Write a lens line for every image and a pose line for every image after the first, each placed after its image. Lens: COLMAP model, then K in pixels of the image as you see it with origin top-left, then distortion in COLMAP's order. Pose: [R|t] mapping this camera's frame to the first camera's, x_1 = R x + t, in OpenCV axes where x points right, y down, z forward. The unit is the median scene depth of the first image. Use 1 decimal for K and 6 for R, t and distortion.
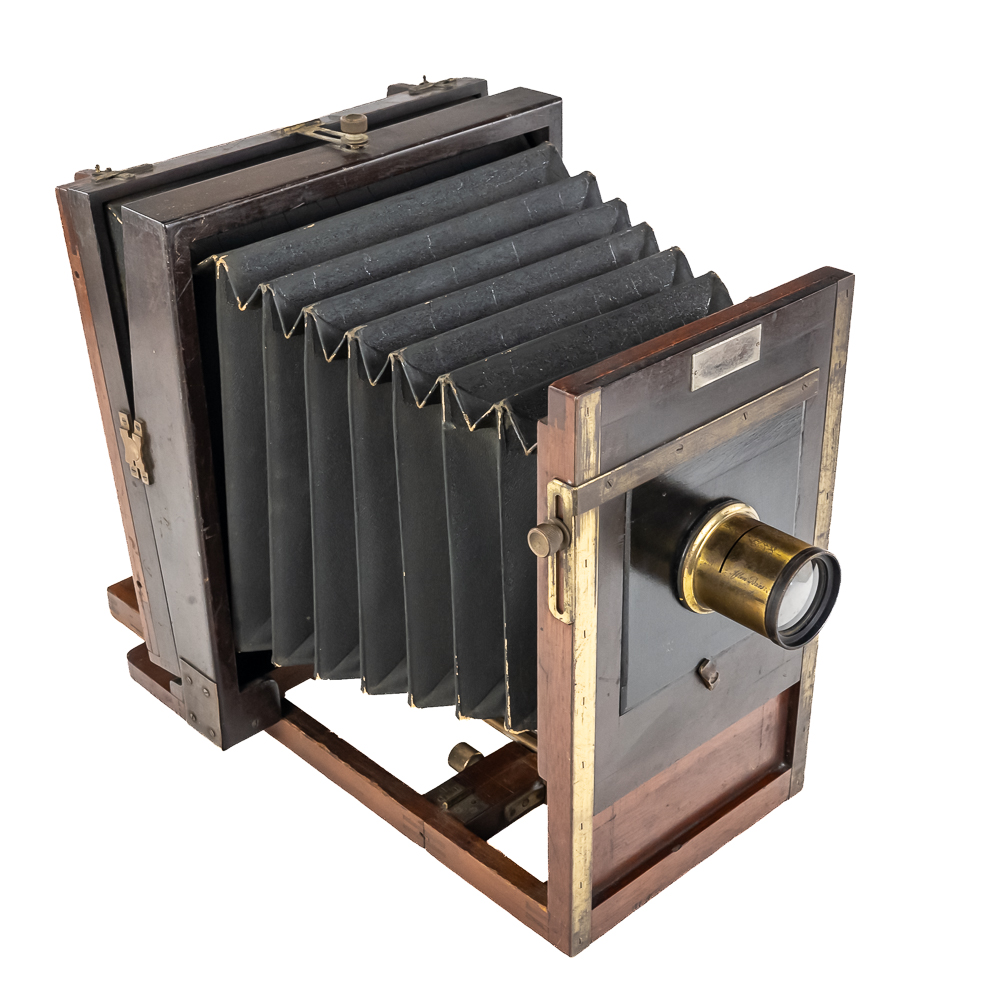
lens RADIAL K [[1696.4, 0, 508.9], [0, 1696.4, 507.6], [0, 0, 1]] dist [0.034316, 0.000000]
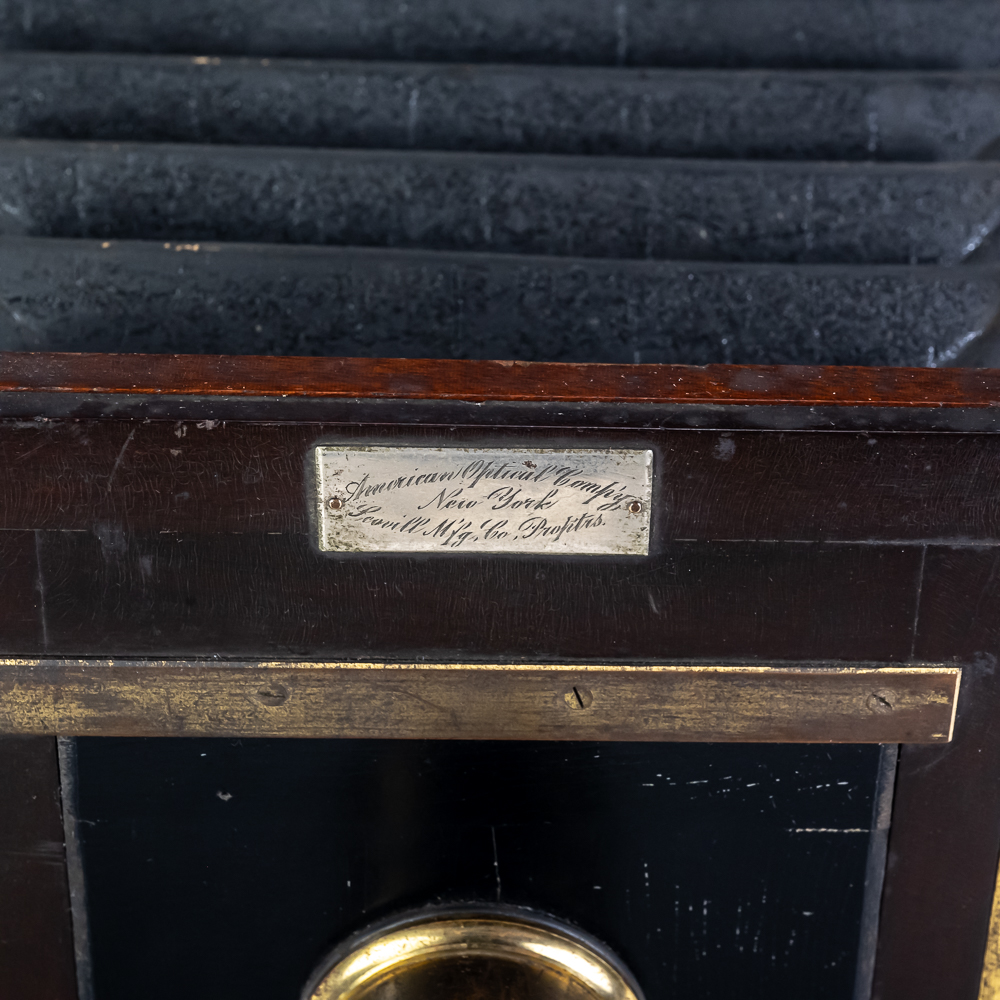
lens RADIAL K [[2789.0, 0, 497.4], [0, 2789.0, 489.6], [0, 0, 1]] dist [0.087270, 0.000000]
pose [[0.724803, 0.406819, -0.556021, 0.373322], [-0.365355, 0.911184, 0.190418, -0.169891], [0.584103, 0.065129, 0.809062, 0.516141]]
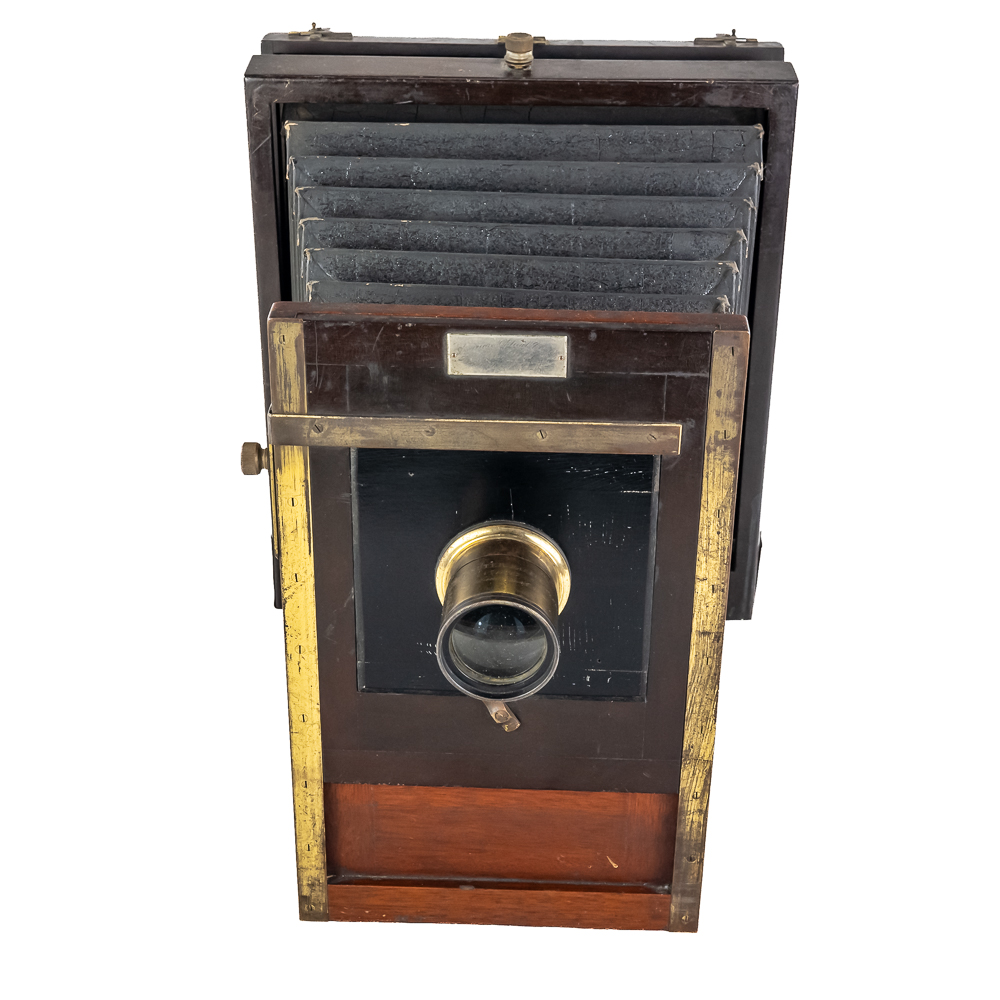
lens RADIAL K [[1885.4, 0, 501.7], [0, 1885.4, 503.0], [0, 0, 1]] dist [0.025007, 0.000000]
pose [[0.699408, 0.372047, -0.610254, 0.673564], [-0.373196, 0.918295, 0.132129, -0.130761], [0.609551, 0.135332, 0.781110, 0.213163]]
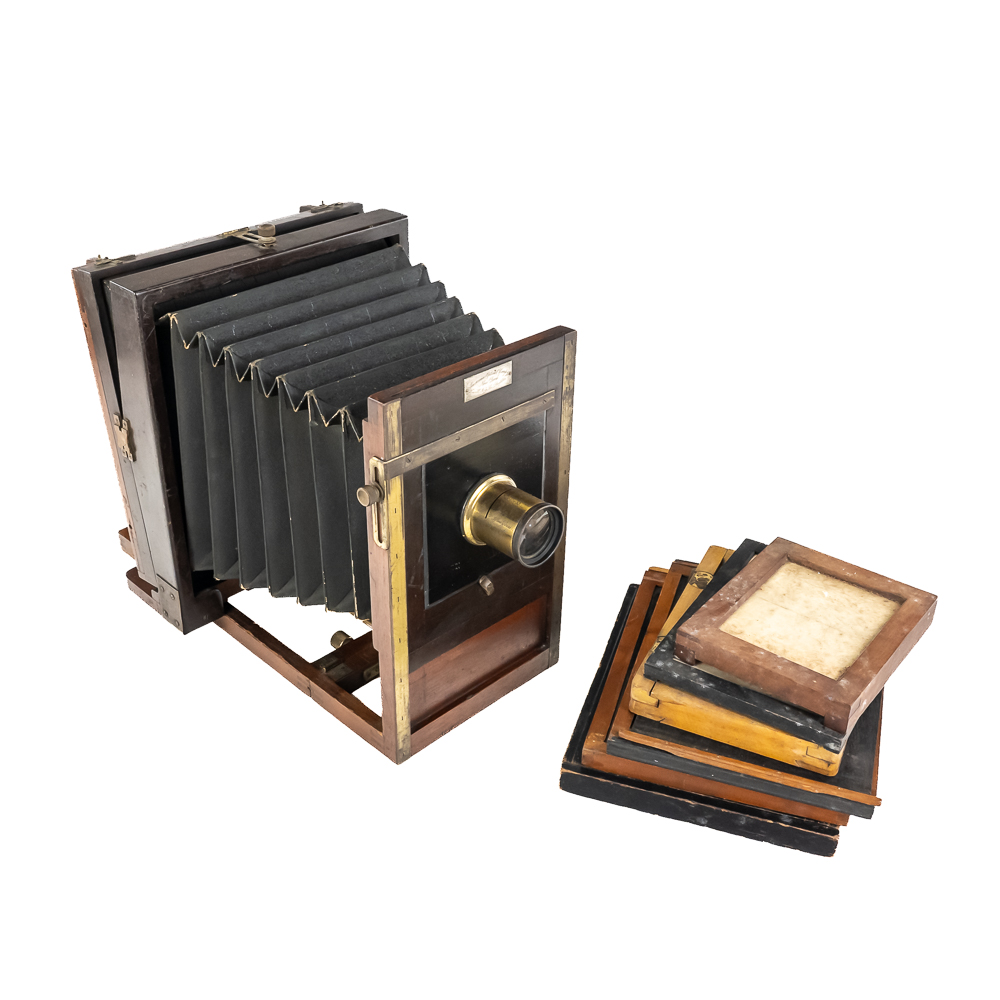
lens RADIAL K [[1155.9, 0, 490.2], [0, 1155.9, 500.0], [0, 0, 1]] dist [-0.013475, 0.000000]
pose [[0.999562, 0.008468, 0.028345, 0.089478], [-0.008584, 0.999955, 0.003980, 0.015526], [-0.028310, -0.004222, 0.999590, -0.065027]]
